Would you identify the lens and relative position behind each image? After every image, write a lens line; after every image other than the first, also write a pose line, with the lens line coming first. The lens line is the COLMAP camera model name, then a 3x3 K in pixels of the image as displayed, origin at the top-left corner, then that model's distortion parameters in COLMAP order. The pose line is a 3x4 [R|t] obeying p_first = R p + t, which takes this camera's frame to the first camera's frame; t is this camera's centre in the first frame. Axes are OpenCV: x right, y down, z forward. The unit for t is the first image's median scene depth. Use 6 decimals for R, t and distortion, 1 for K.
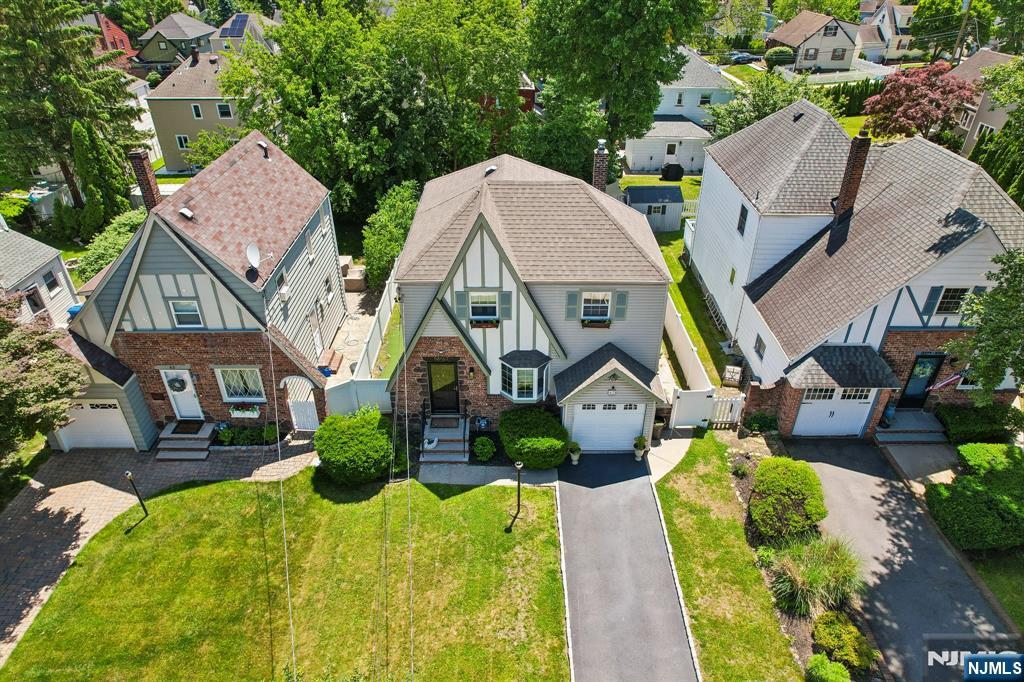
lens RADIAL K [[656.8, 0, 512.0], [0, 656.8, 341.0], [0, 0, 1]] dist [-0.084185, 0.070329]
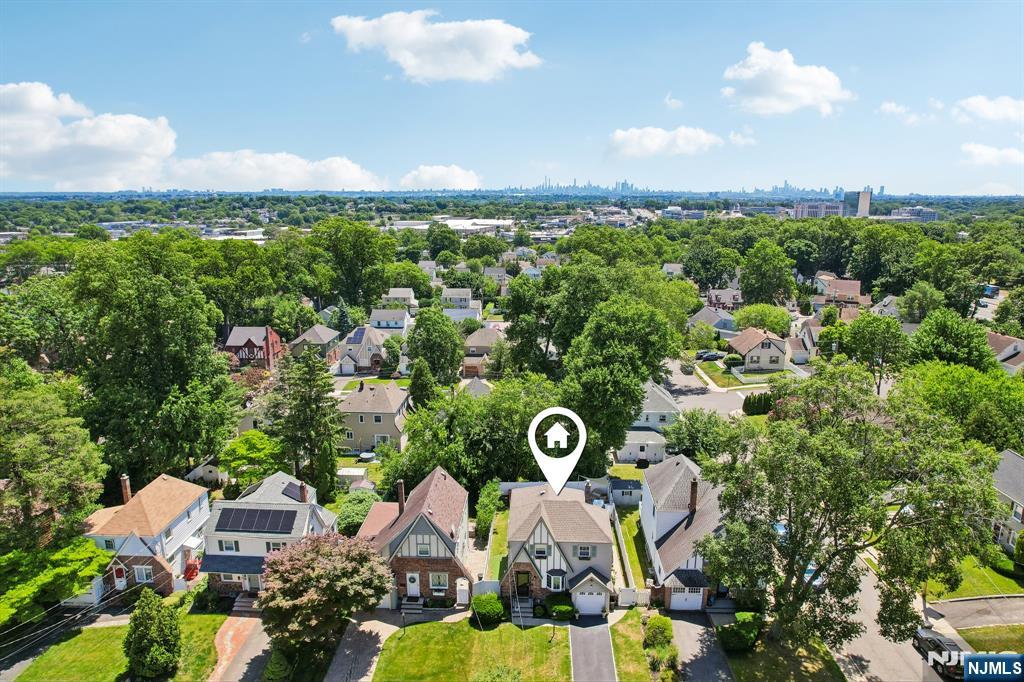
lens RADIAL K [[656.8, 0, 512.0], [0, 656.8, 341.0], [0, 0, 1]] dist [-0.084185, 0.070329]
pose [[0.999032, 0.011029, -0.042581, -0.054517], [-0.024456, 0.943905, -0.329311, 0.015046], [0.036560, 0.330033, 0.943261, -1.650288]]
